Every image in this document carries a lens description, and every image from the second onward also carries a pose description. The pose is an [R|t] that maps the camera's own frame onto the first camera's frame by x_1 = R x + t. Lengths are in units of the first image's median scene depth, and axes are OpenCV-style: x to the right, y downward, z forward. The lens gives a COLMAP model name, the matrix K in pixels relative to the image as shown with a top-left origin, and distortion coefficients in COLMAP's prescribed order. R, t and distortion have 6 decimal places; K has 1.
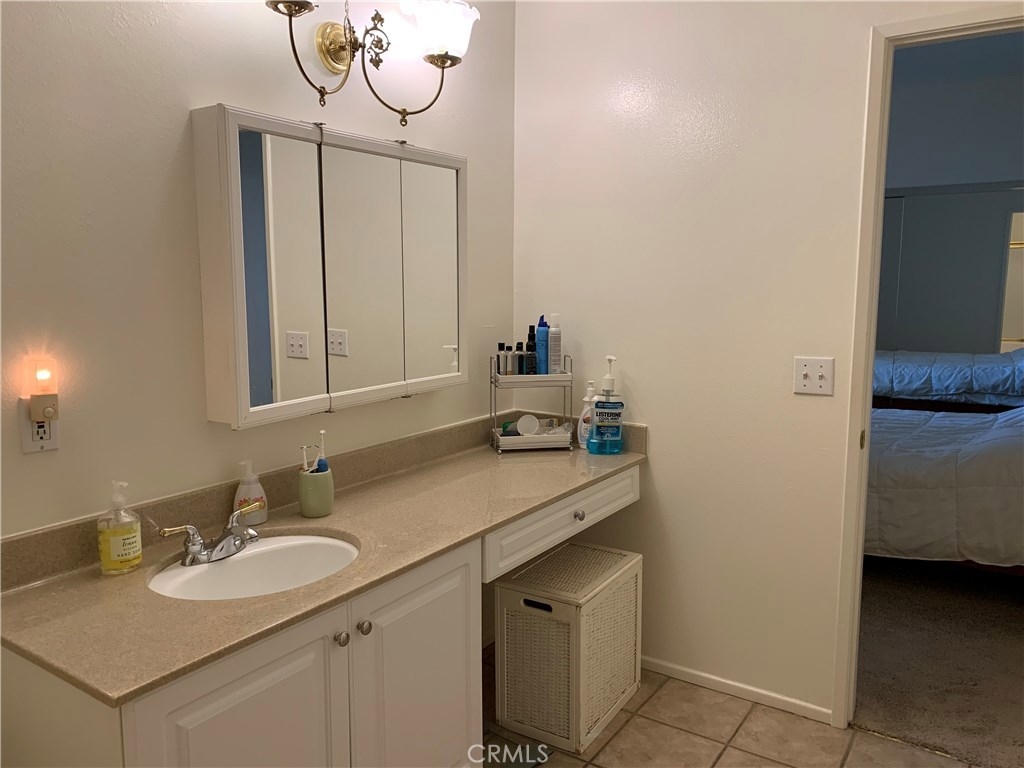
lens RADIAL K [[770.5, 0, 509.0], [0, 770.5, 382.2], [0, 0, 1]] dist [0.040433, -0.045944]
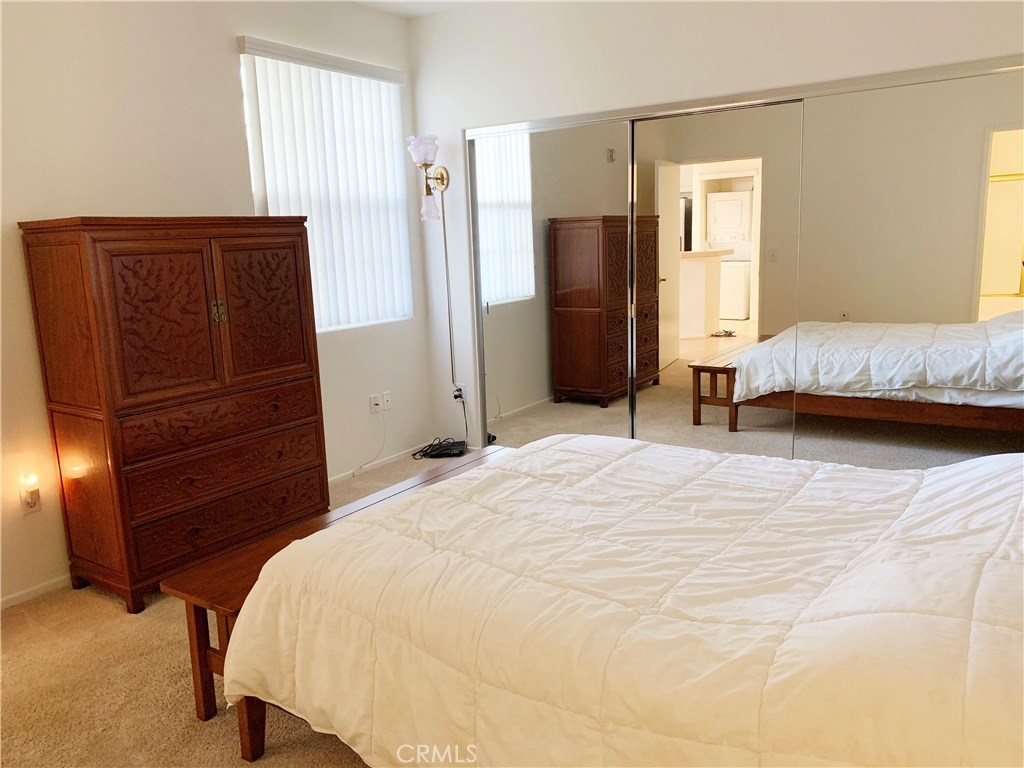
lens RADIAL K [[770.5, 0, 516.1], [0, 770.5, 383.1], [0, 0, 1]] dist [0.040433, -0.045944]
pose [[0.999267, -0.038179, -0.002717, 0.229860], [0.038271, 0.997780, 0.054500, -0.042124], [0.000630, -0.054564, 0.998510, 0.302690]]
